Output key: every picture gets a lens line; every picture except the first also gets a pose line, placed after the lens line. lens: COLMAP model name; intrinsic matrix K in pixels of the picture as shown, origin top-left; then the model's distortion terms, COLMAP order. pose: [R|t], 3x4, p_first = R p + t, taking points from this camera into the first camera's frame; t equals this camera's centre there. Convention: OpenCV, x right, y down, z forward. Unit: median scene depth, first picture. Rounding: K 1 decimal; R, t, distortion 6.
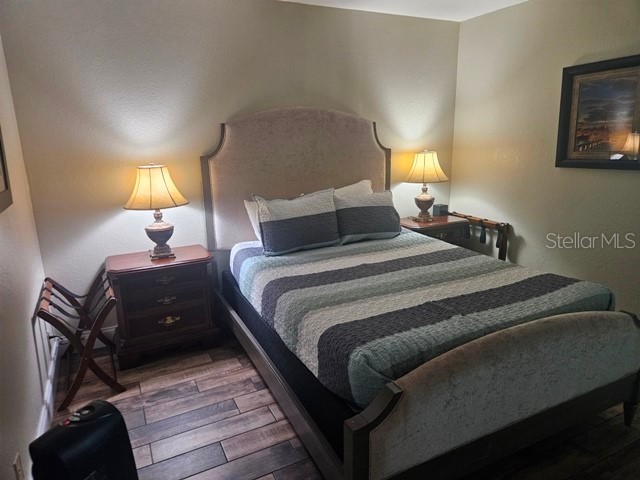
lens RADIAL K [[413.8, 0, 315.7], [0, 413.8, 237.2], [0, 0, 1]] dist [0.065623, -0.042750]
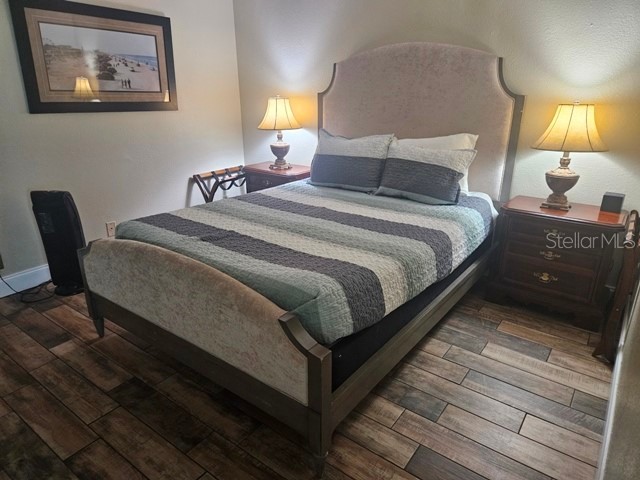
lens RADIAL K [[428.6, 0, 320.5], [0, 428.6, 240.4], [0, 0, 1]] dist [0.073125, 0.000951]
pose [[0.470688, 0.337778, -0.815082, 0.812019], [-0.216361, 0.939797, 0.264518, -0.112500], [0.855360, 0.051847, 0.515433, 0.351054]]
